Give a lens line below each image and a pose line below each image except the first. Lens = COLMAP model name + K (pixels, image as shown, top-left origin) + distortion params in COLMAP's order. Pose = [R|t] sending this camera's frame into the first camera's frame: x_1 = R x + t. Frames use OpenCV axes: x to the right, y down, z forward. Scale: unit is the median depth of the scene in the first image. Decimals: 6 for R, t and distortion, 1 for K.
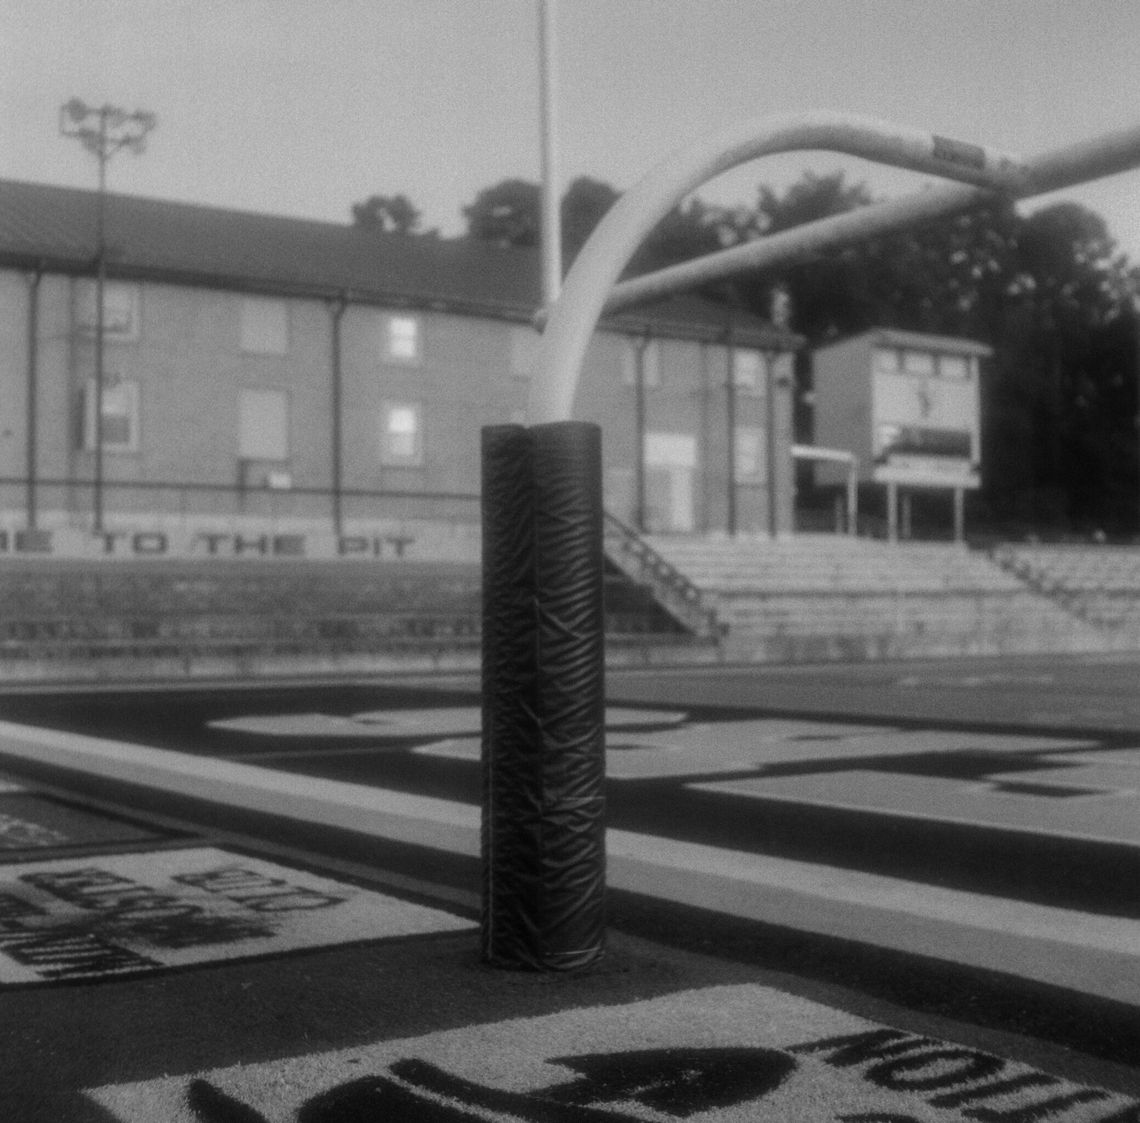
lens RADIAL K [[1657.6, 0, 570.0], [0, 1657.6, 561.5], [0, 0, 1]] dist [-0.190830, 0.658876]
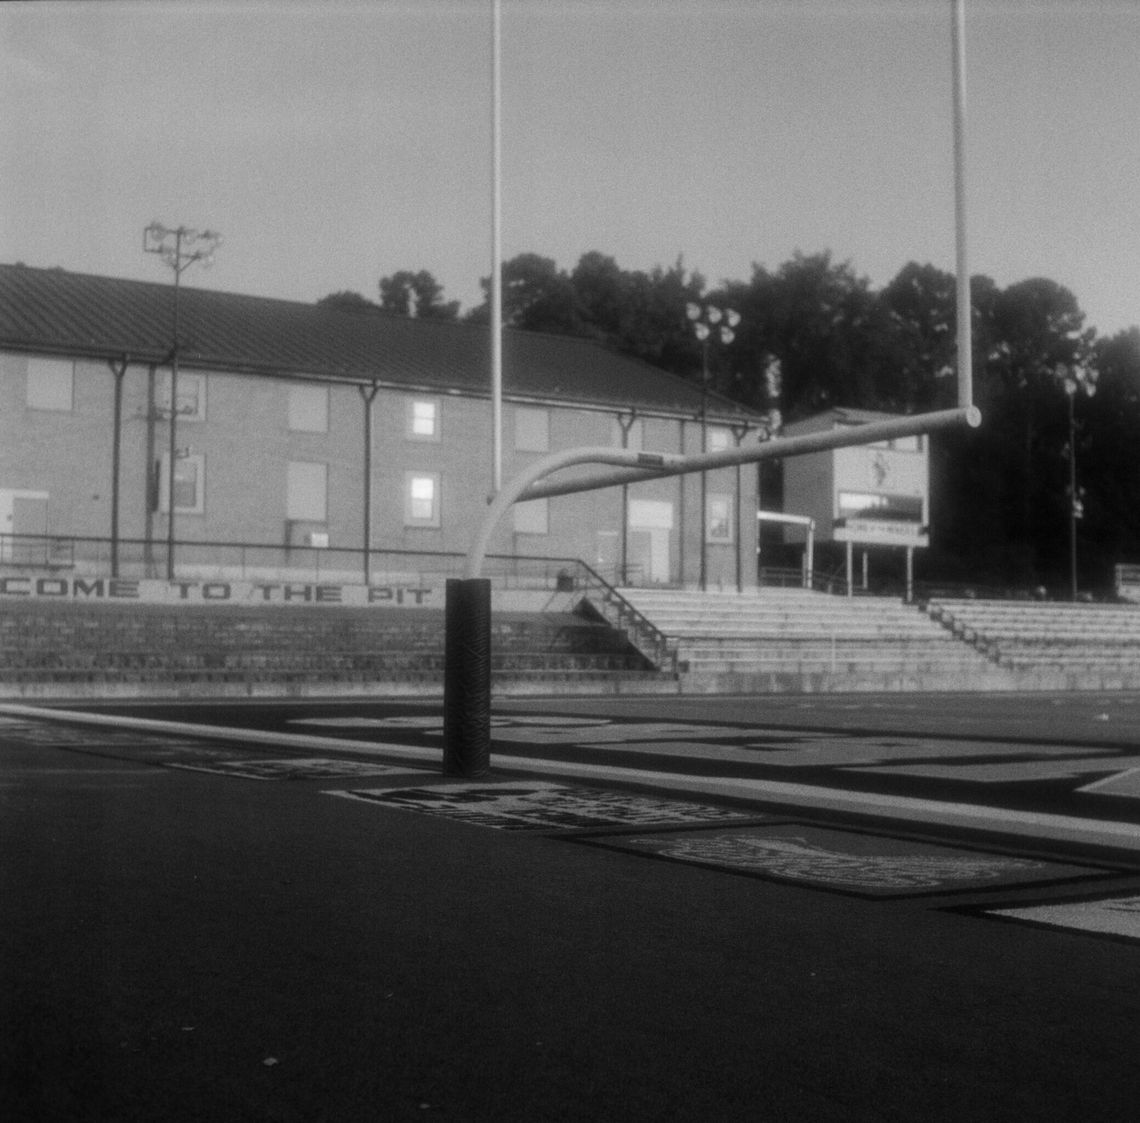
lens RADIAL K [[1682.1, 0, 570.0], [0, 1682.1, 561.5], [0, 0, 1]] dist [-0.044023, -0.048432]
pose [[0.999824, 0.012590, -0.013936, 0.024278], [-0.012914, 0.999644, -0.023366, -0.006224], [0.013637, 0.023542, 0.999630, -0.227238]]
